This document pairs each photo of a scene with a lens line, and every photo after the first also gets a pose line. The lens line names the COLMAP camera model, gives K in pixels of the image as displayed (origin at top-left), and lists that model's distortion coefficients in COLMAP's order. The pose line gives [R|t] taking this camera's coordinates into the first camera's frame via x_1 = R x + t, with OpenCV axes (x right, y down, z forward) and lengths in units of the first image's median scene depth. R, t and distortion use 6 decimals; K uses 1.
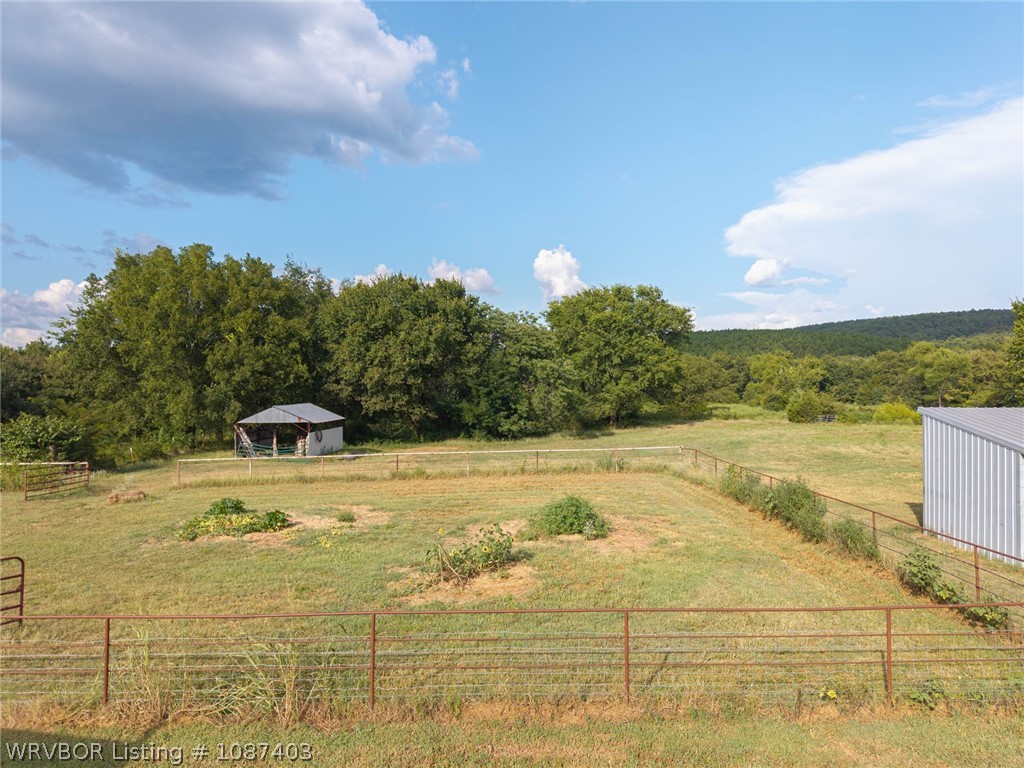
lens RADIAL K [[705.9, 0, 518.4], [0, 705.9, 390.8], [0, 0, 1]] dist [0.025432, -0.007424]
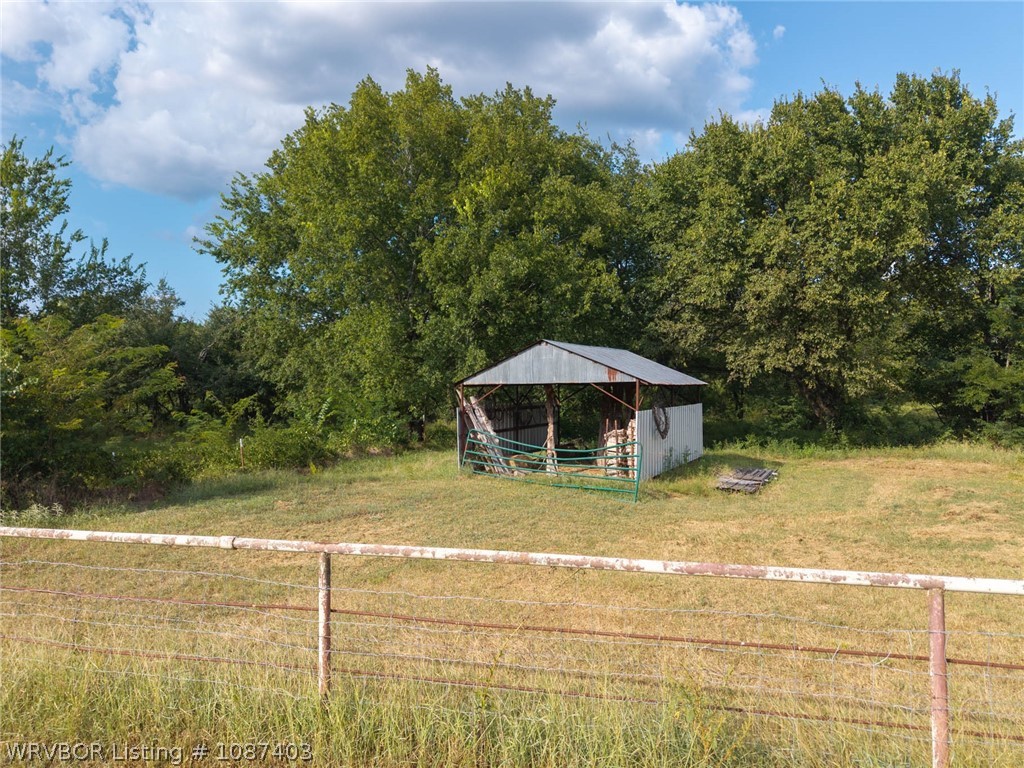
lens RADIAL K [[690.7, 0, 515.4], [0, 690.7, 384.2], [0, 0, 1]] dist [0.015338, -0.024312]
pose [[0.919761, -0.002844, -0.392468, -0.190182], [-0.000443, 0.999966, -0.008285, 0.043084], [0.392479, 0.007794, 0.919728, 0.577344]]
